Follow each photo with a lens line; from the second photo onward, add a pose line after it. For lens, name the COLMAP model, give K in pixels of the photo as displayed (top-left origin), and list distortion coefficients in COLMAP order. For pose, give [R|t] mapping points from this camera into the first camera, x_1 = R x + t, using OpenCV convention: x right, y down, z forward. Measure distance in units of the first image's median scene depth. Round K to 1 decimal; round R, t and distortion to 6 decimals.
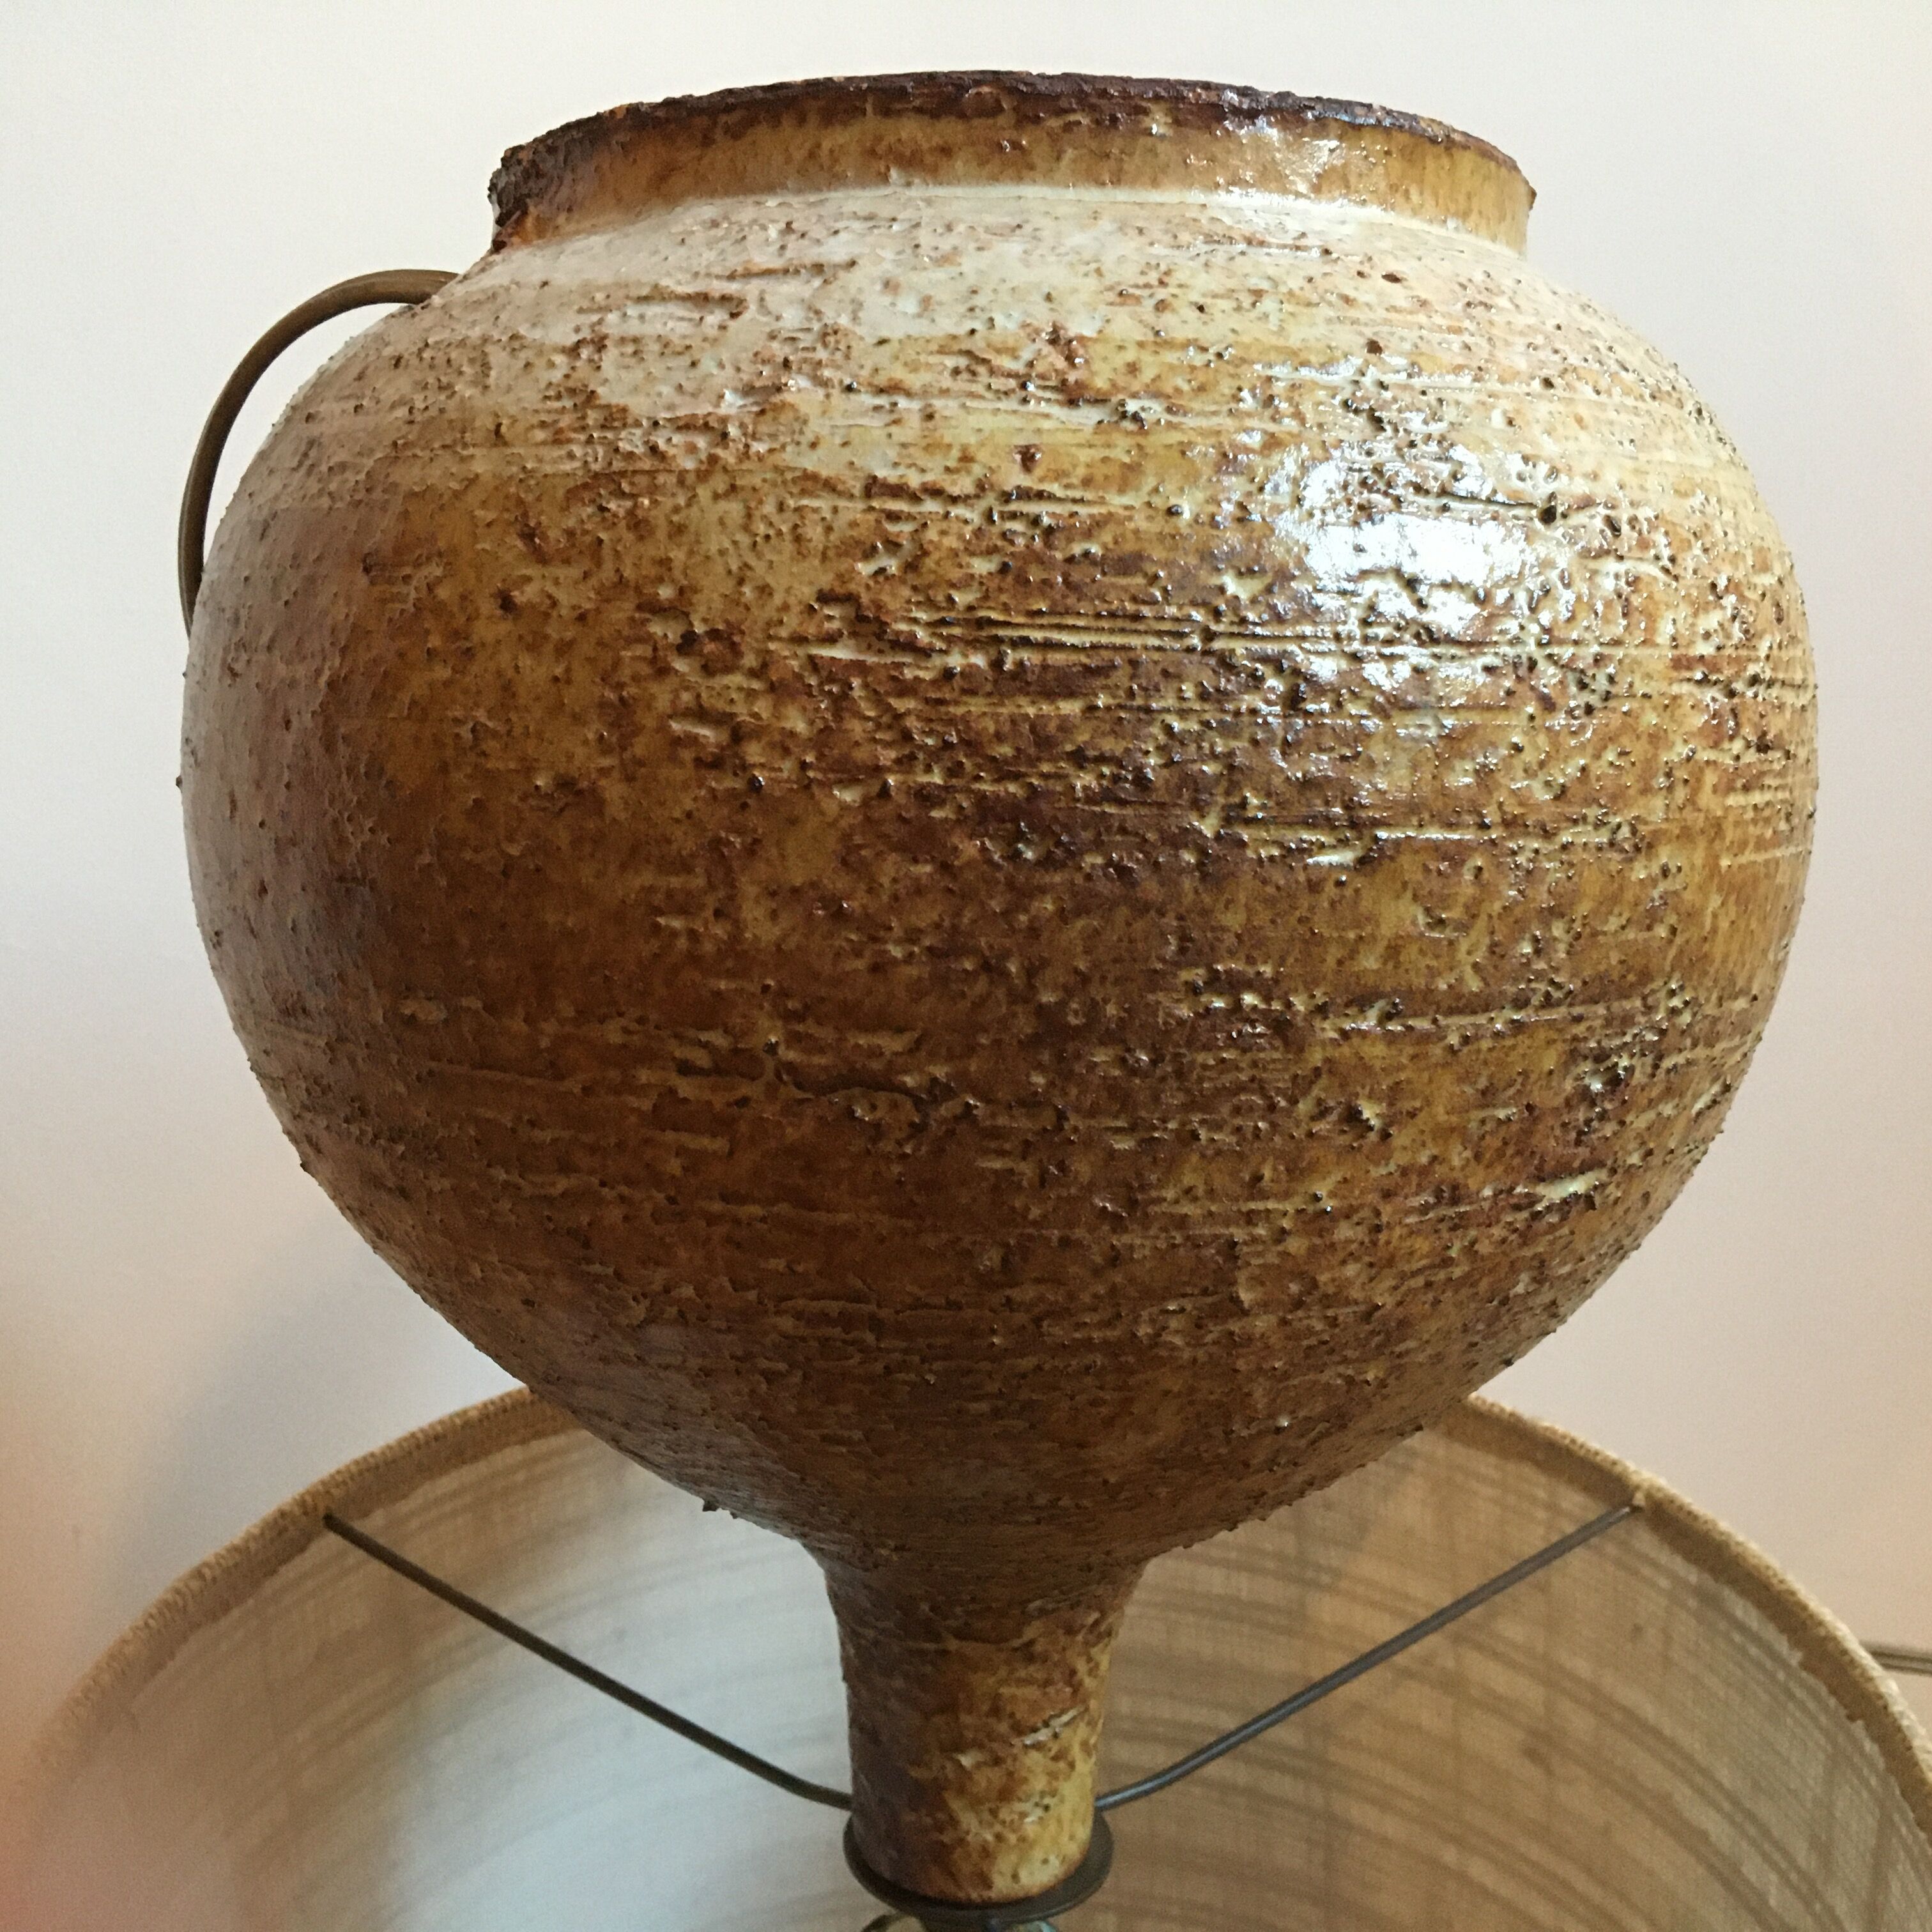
lens RADIAL K [[2439.9, 0, 966.0], [0, 2439.9, 966.0], [0, 0, 1]] dist [0.141990, -0.433936]
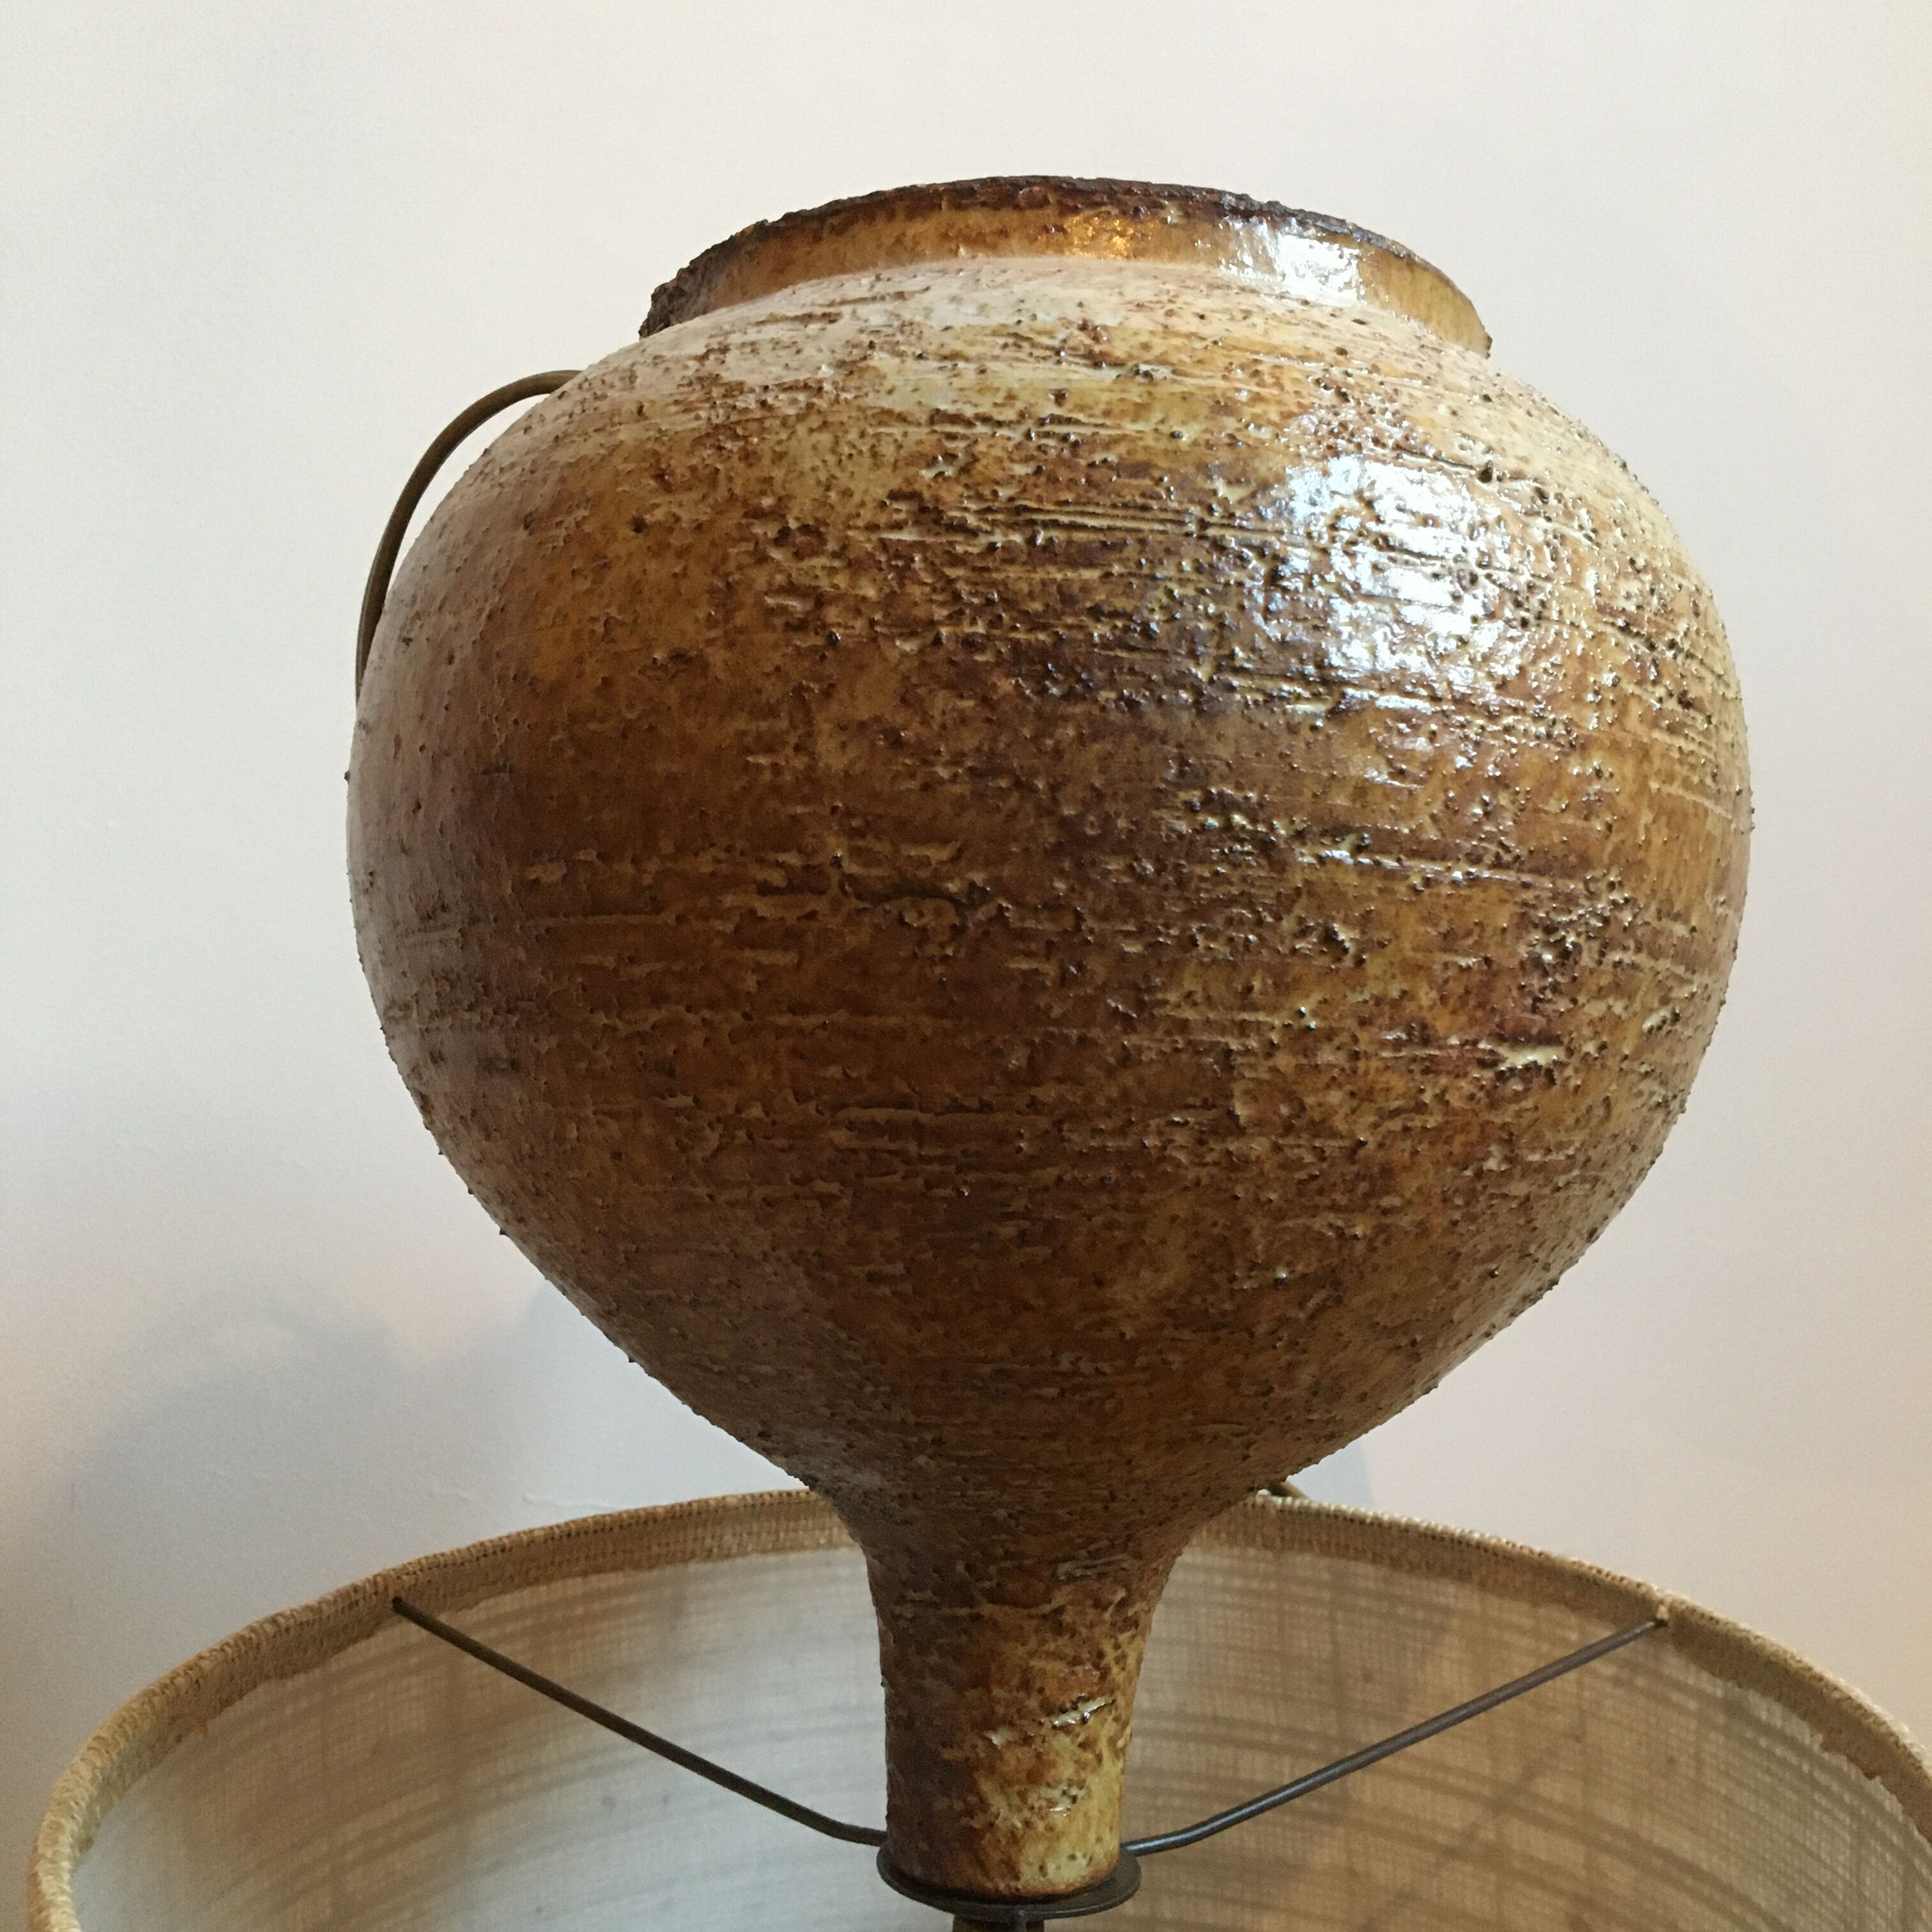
lens RADIAL K [[2485.6, 0, 966.0], [0, 2485.6, 966.0], [0, 0, 1]] dist [0.167540, -0.504217]
pose [[0.999088, 0.017582, -0.038918, 0.031036], [-0.027448, 0.962532, -0.269774, 0.404759], [0.032717, 0.270596, 0.962137, -0.150526]]
